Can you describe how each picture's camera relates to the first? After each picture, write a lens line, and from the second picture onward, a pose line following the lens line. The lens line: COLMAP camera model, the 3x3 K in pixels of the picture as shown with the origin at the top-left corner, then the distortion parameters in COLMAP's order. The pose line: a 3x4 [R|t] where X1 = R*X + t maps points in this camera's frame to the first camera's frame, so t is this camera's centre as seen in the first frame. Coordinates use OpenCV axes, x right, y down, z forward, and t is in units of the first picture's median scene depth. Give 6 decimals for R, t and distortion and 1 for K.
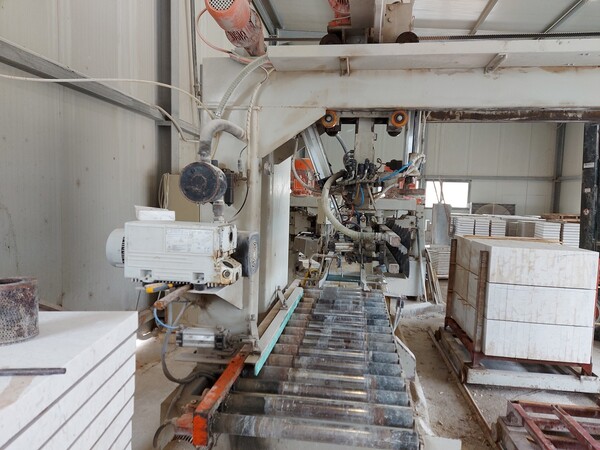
lens RADIAL K [[426.3, 0, 303.0], [0, 426.3, 228.2], [0, 0, 1]] dist [0.109881, -0.116016]
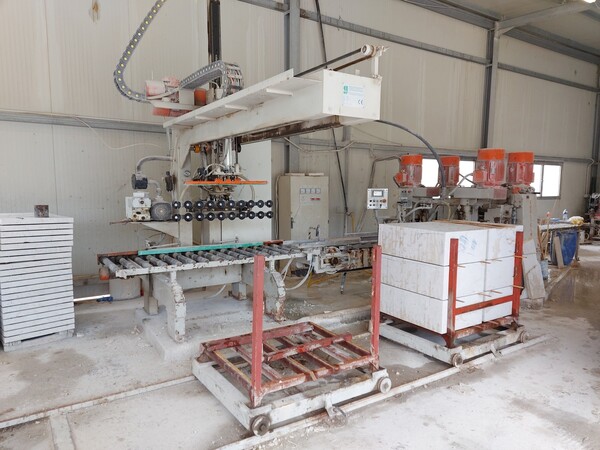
lens RADIAL K [[426.3, 0, 303.0], [0, 426.3, 228.2], [0, 0, 1]] dist [0.109881, -0.116016]
pose [[0.649094, 0.049719, -0.759082, 1.905228], [-0.044777, 0.998629, 0.027121, 0.047541], [0.759389, 0.016385, 0.650430, 0.042292]]
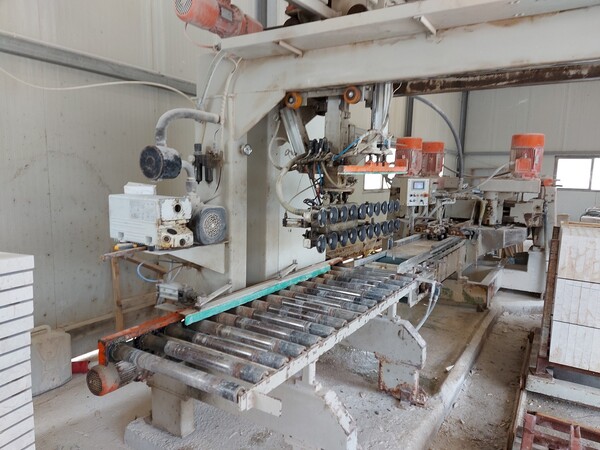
lens RADIAL K [[426.3, 0, 303.0], [0, 426.3, 228.2], [0, 0, 1]] dist [0.109881, -0.116016]
pose [[0.911350, 0.044883, -0.409177, 0.501867], [-0.028836, 0.998557, 0.045307, 0.008311], [0.410620, -0.029491, 0.911329, 0.043309]]
